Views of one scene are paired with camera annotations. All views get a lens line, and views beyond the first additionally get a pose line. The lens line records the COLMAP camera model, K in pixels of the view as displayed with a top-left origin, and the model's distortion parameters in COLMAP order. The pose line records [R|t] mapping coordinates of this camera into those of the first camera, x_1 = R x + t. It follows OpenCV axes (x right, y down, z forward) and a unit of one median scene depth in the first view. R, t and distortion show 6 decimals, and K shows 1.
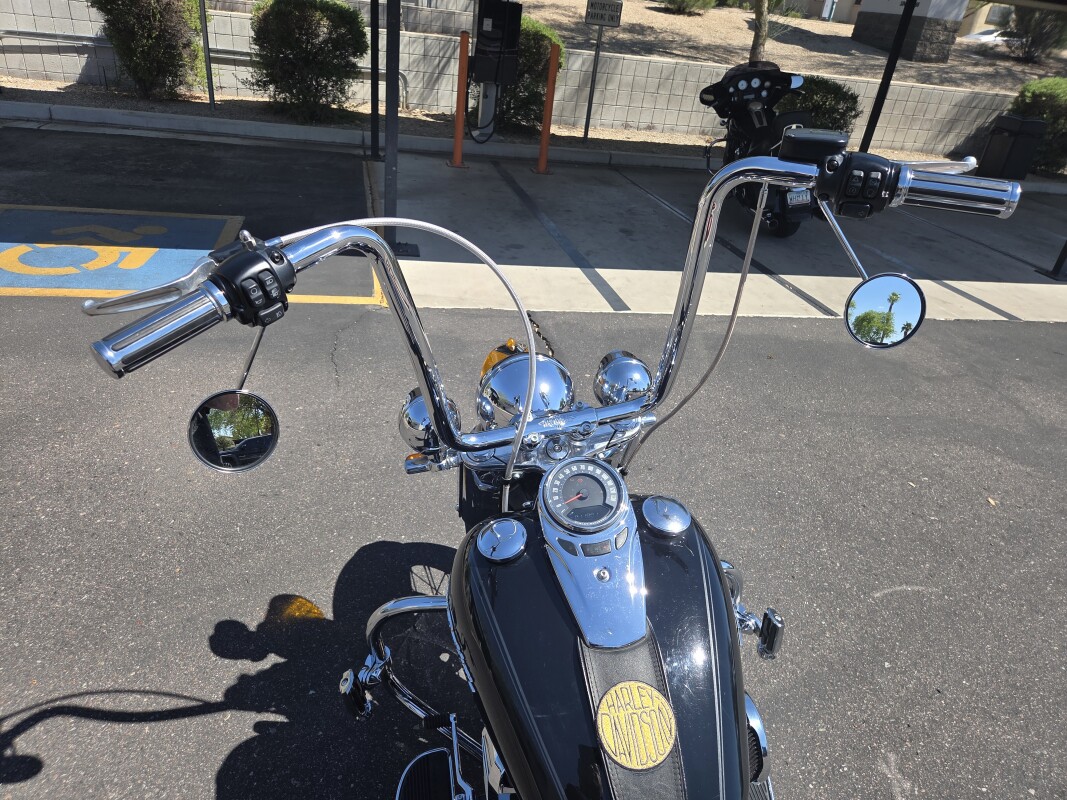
lens RADIAL K [[695.2, 0, 520.1], [0, 695.2, 397.3], [0, 0, 1]] dist [0.055262, -0.048423]
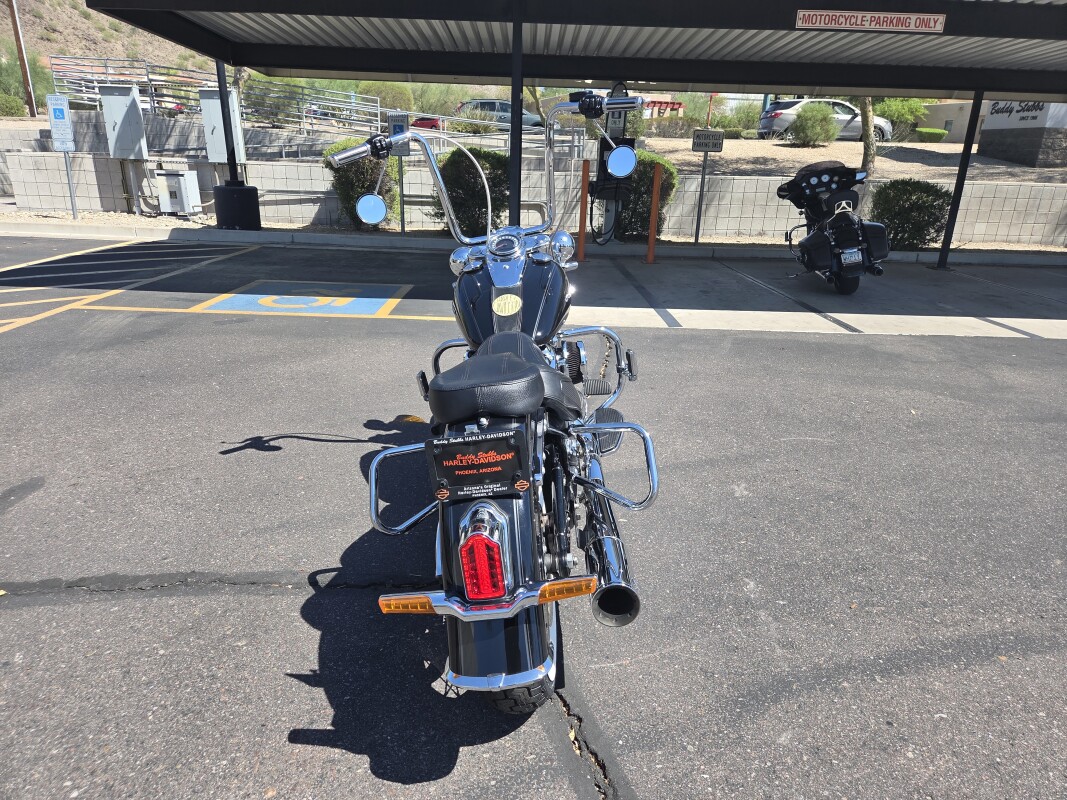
lens RADIAL K [[675.0, 0, 533.5], [0, 675.0, 400.0], [0, 0, 1]] dist [0.051703, -0.045122]
pose [[0.977644, -0.005896, -0.210184, 0.110839], [-0.031711, 0.984039, -0.175102, 0.176288], [0.207861, 0.177853, 0.961853, -0.188613]]
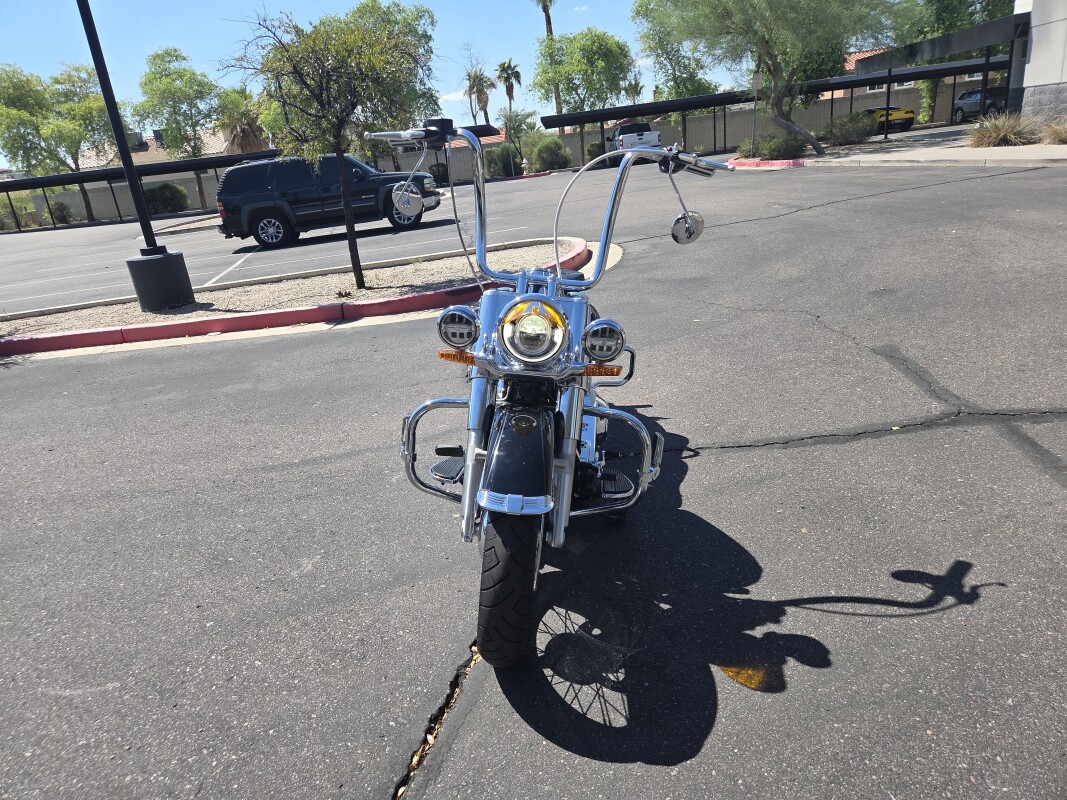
lens RADIAL K [[731.6, 0, 511.3], [0, 731.6, 399.3], [0, 0, 1]] dist [0.059758, -0.047454]
pose [[-0.958859, -0.087982, 0.269905, -0.079786], [0.149408, 0.652028, 0.743328, -0.226479], [-0.241385, 0.753073, -0.612058, 0.453198]]
